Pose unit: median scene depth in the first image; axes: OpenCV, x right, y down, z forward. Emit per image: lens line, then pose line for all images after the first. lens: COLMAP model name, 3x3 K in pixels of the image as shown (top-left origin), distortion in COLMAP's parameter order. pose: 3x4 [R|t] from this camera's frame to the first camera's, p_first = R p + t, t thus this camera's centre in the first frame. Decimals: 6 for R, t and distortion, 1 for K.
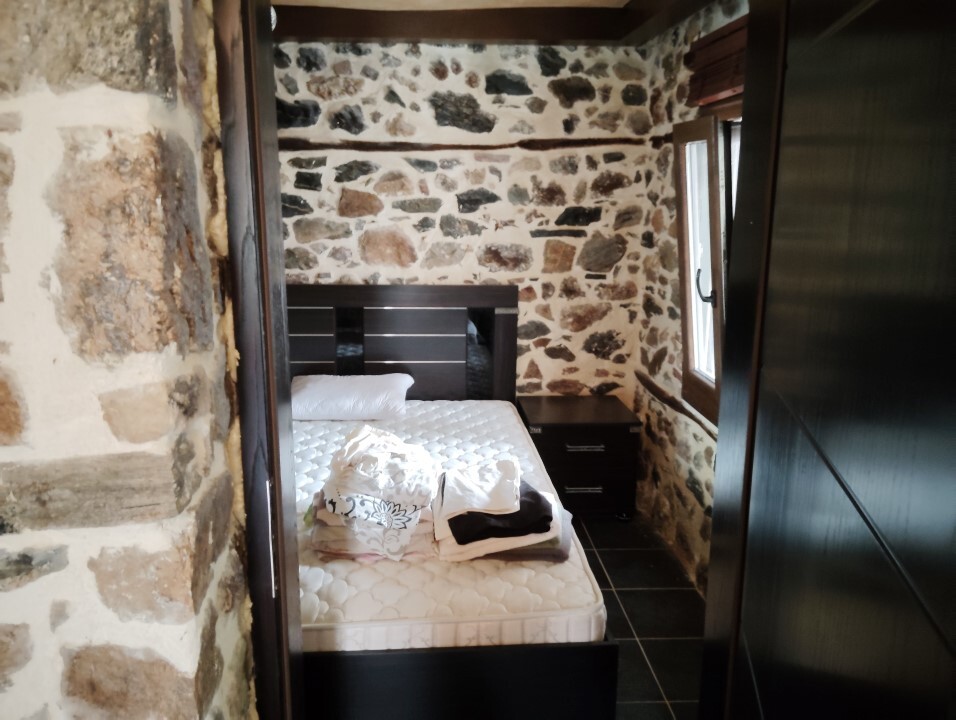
lens RADIAL K [[784.3, 0, 473.6], [0, 784.3, 354.7], [0, 0, 1]] dist [0.087146, -0.172776]
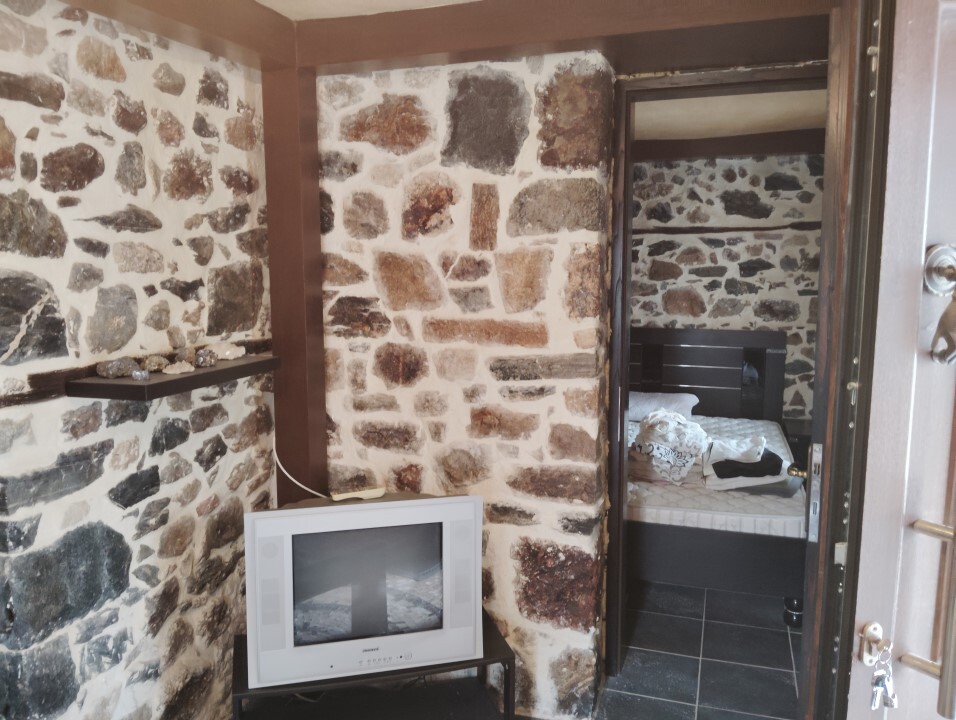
lens RADIAL K [[784.3, 0, 473.6], [0, 784.3, 354.7], [0, 0, 1]] dist [0.087146, -0.172776]
pose [[0.930405, 0.037477, -0.364613, 0.056501], [-0.069209, 0.994828, -0.074350, 0.085961], [0.359941, 0.094410, 0.928186, -0.415834]]
